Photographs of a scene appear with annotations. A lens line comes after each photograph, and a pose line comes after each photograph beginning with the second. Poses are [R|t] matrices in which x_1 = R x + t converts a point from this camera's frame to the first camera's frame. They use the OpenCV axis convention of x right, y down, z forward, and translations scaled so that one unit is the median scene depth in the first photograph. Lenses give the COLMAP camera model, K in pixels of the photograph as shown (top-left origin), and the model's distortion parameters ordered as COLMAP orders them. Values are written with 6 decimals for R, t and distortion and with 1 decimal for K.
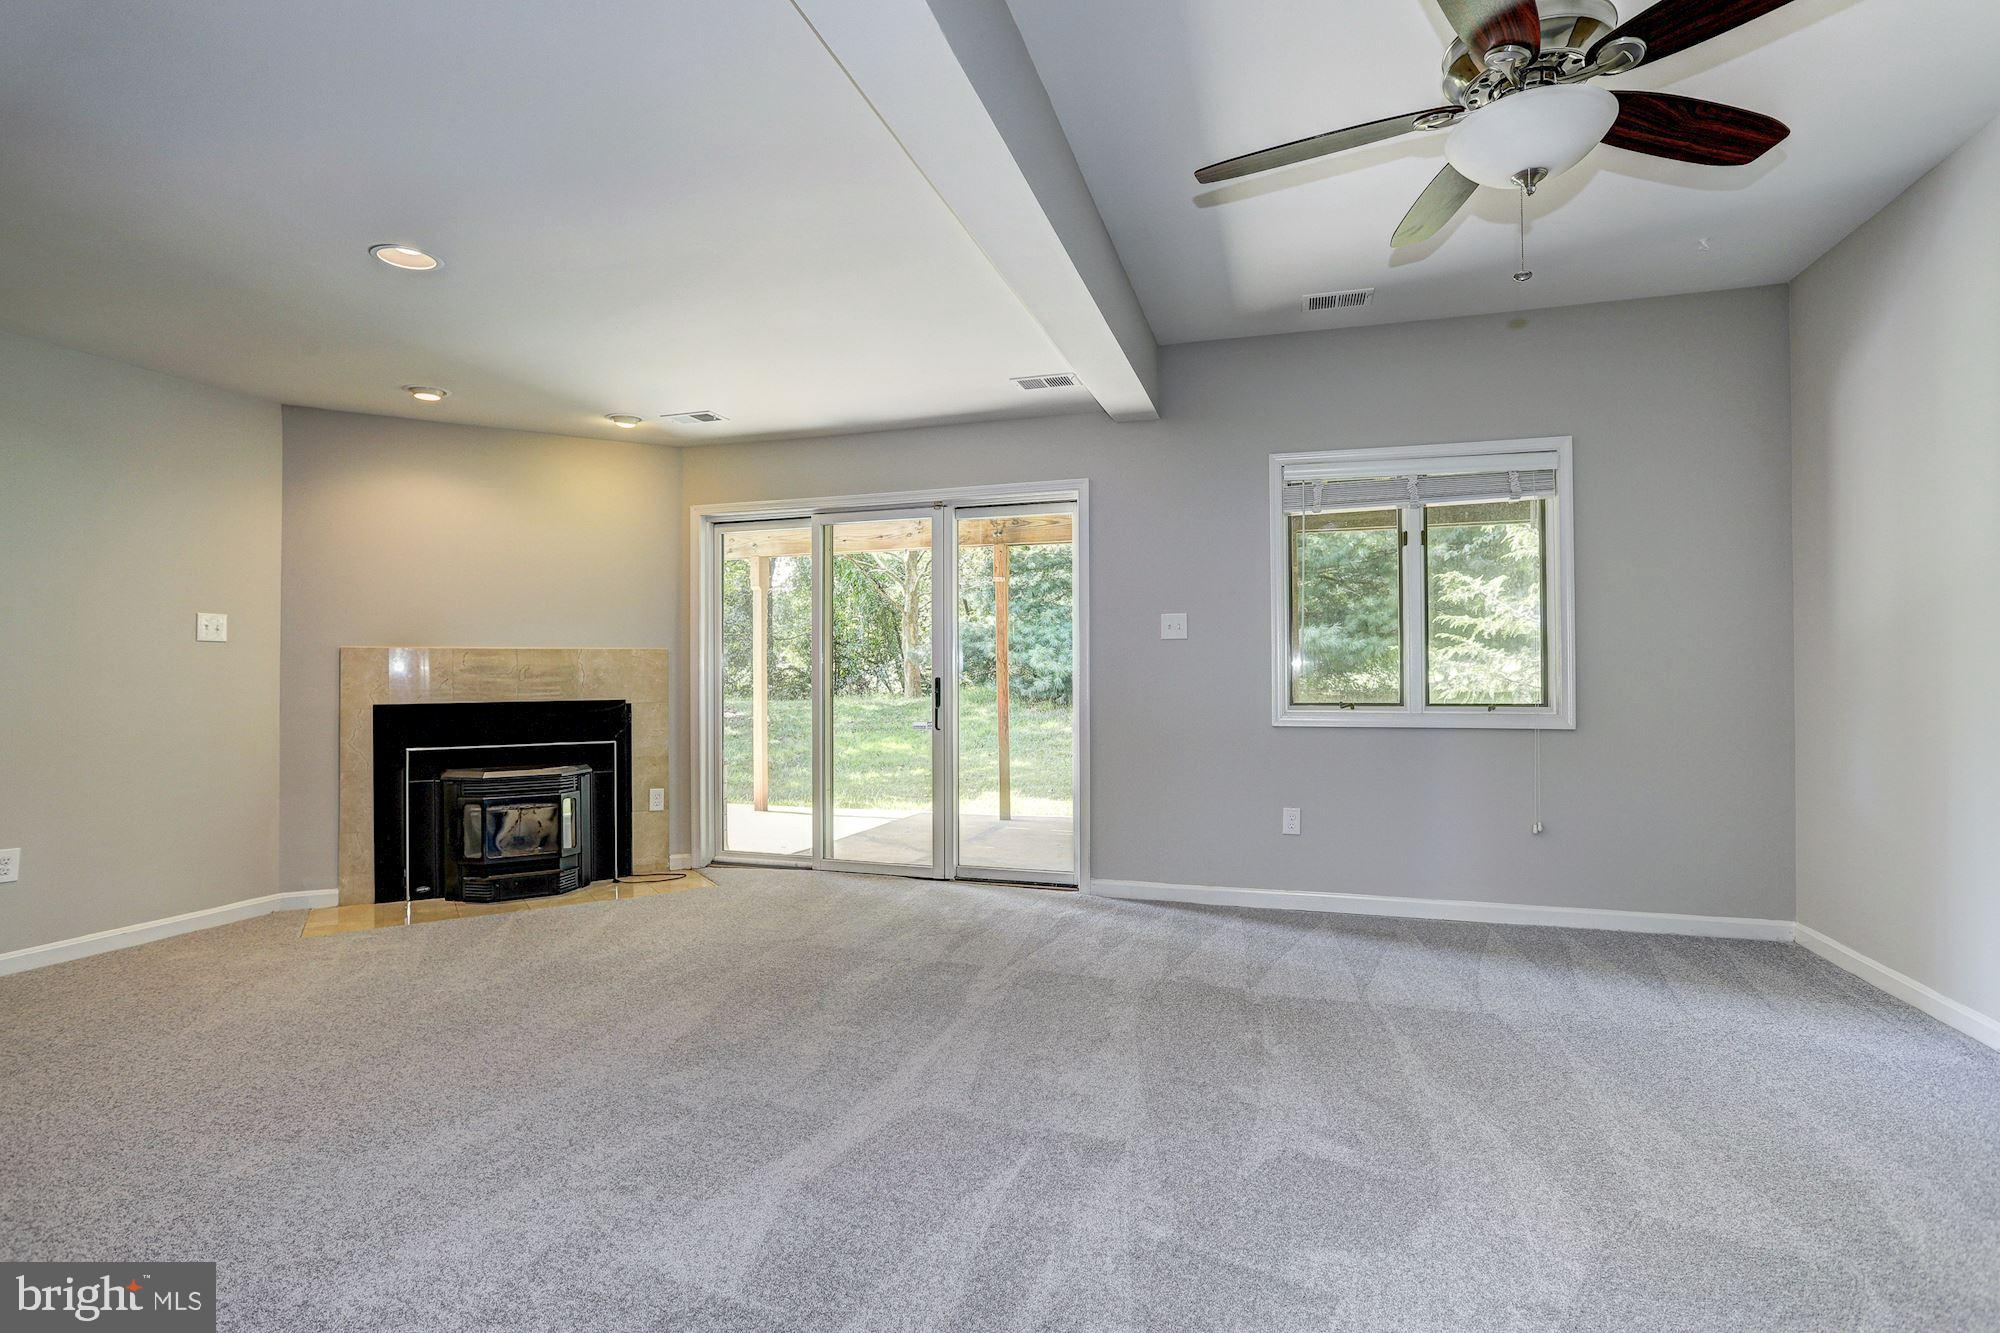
lens RADIAL K [[971.9, 0, 990.1], [0, 971.9, 667.2], [0, 0, 1]] dist [-0.056215, 0.043689]
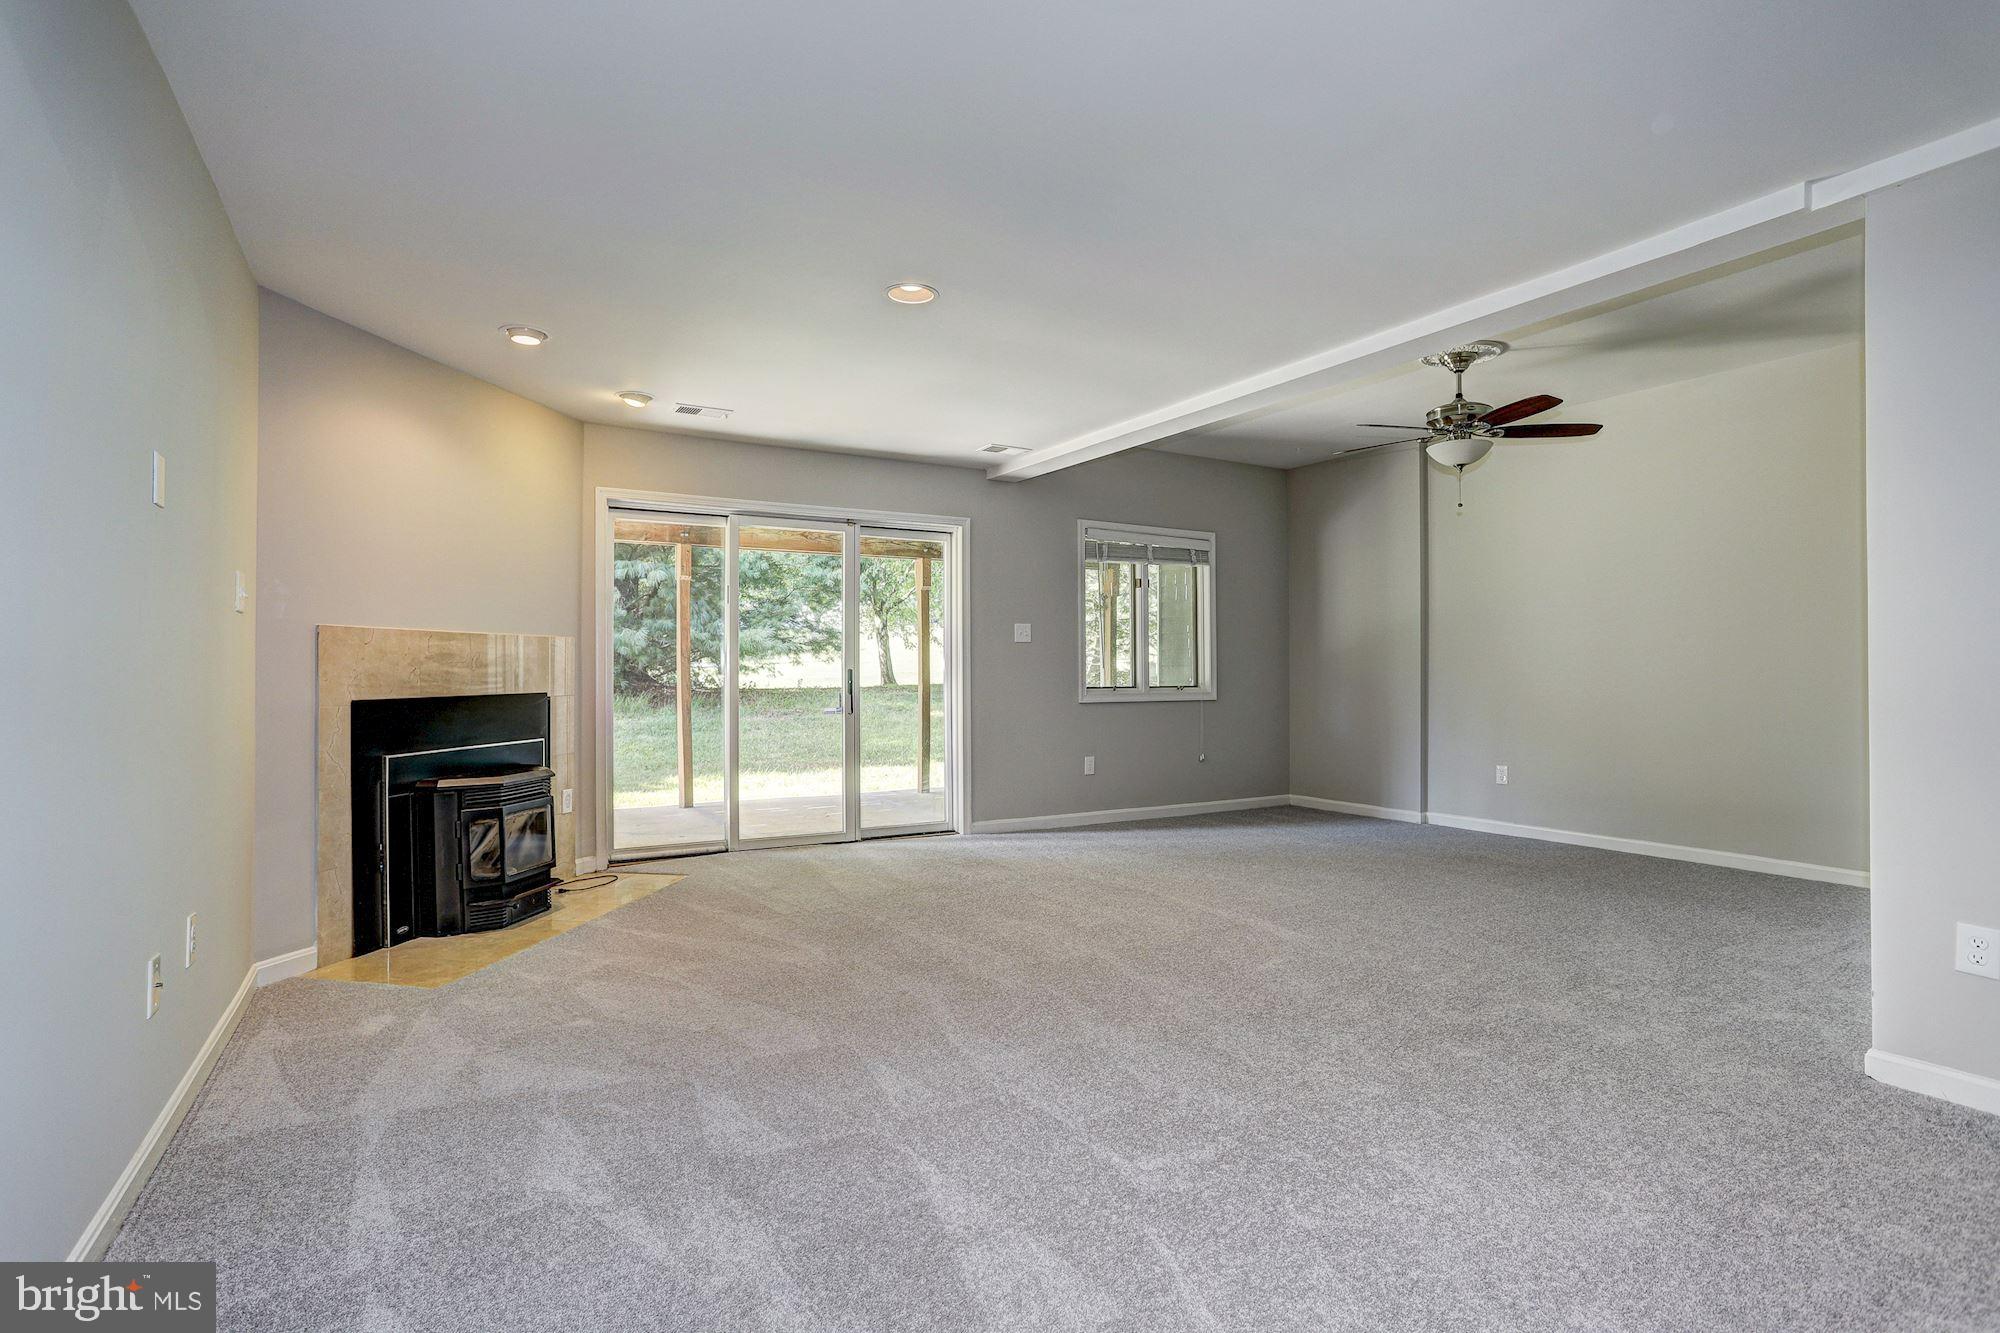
lens RADIAL K [[971.9, 0, 990.1], [0, 971.9, 667.2], [0, 0, 1]] dist [-0.056215, 0.043689]
pose [[0.673225, 0.006492, 0.739409, -0.856552], [-0.007390, 0.999971, -0.002051, 0.009605], [-0.739401, -0.004083, 0.673253, 0.095563]]
